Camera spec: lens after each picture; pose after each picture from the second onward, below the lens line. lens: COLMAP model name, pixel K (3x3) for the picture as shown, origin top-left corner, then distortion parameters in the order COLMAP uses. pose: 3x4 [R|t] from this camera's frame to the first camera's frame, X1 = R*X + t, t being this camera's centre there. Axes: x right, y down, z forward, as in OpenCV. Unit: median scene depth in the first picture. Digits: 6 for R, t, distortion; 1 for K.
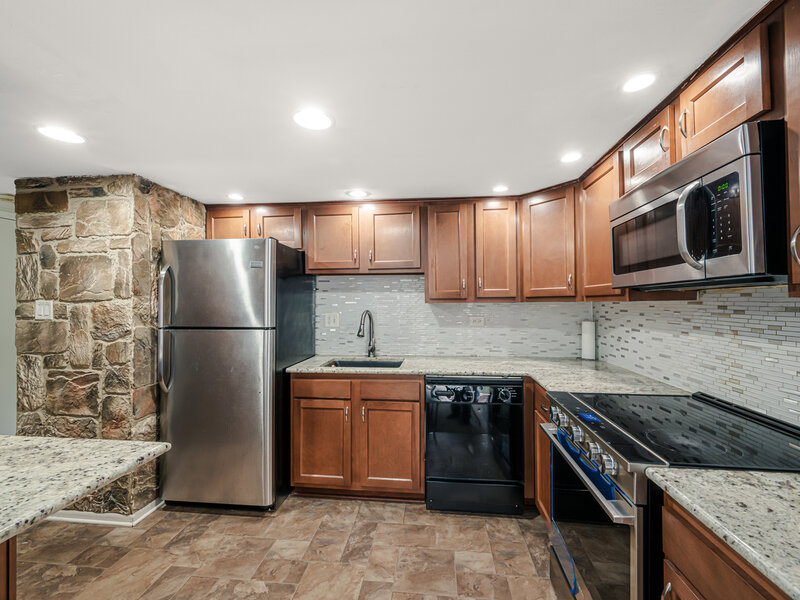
lens RADIAL K [[350.3, 0, 402.0], [0, 350.3, 301.2], [0, 0, 1]] dist [-0.000563, 0.000131]
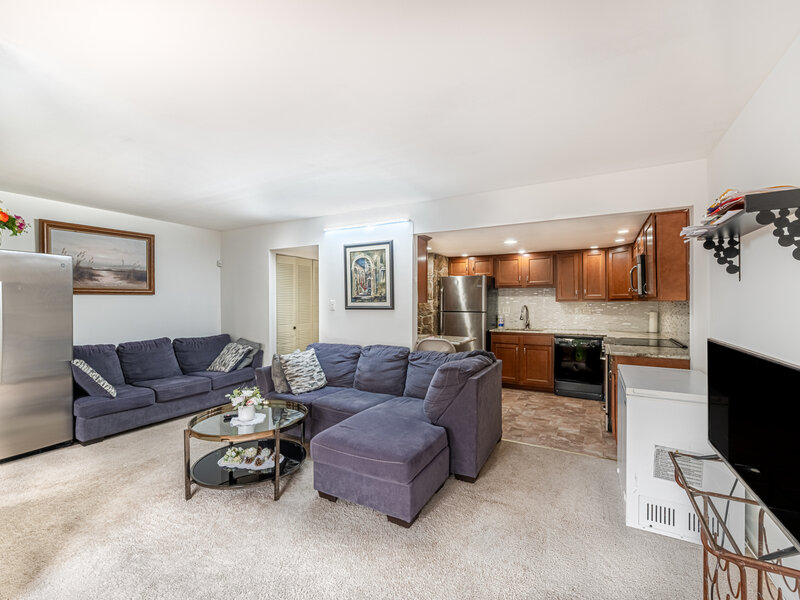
lens RADIAL K [[350.3, 0, 402.0], [0, 350.3, 301.2], [0, 0, 1]] dist [-0.000563, 0.000131]
pose [[0.919585, 0.001302, -0.392889, 0.046826], [0.000384, 0.999991, 0.004212, -0.007491], [0.392891, -0.004024, 0.919576, -1.320929]]
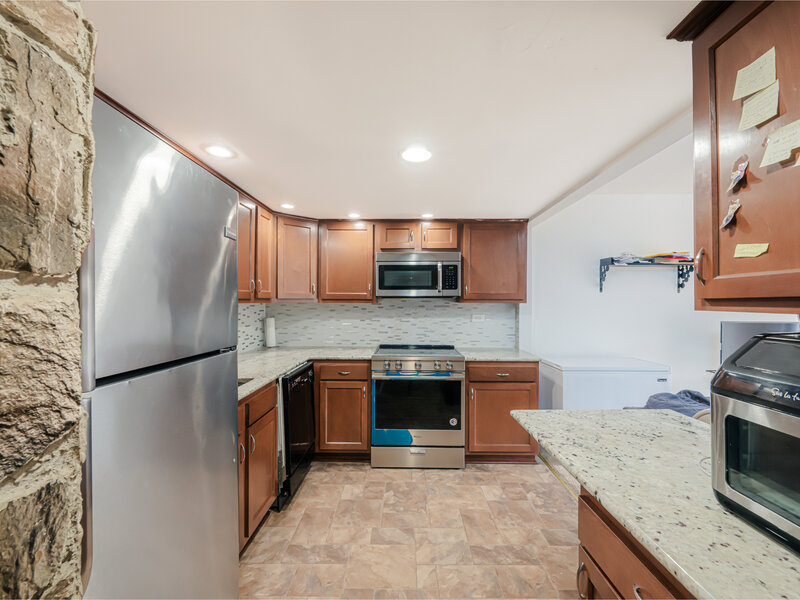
lens RADIAL K [[350.3, 0, 402.0], [0, 350.3, 301.2], [0, 0, 1]] dist [-0.000563, 0.000131]
pose [[-0.092384, 0.009238, 0.995681, -0.886640], [-0.009468, 0.999904, -0.010156, 0.005505], [-0.995678, -0.010366, -0.092287, 0.701638]]
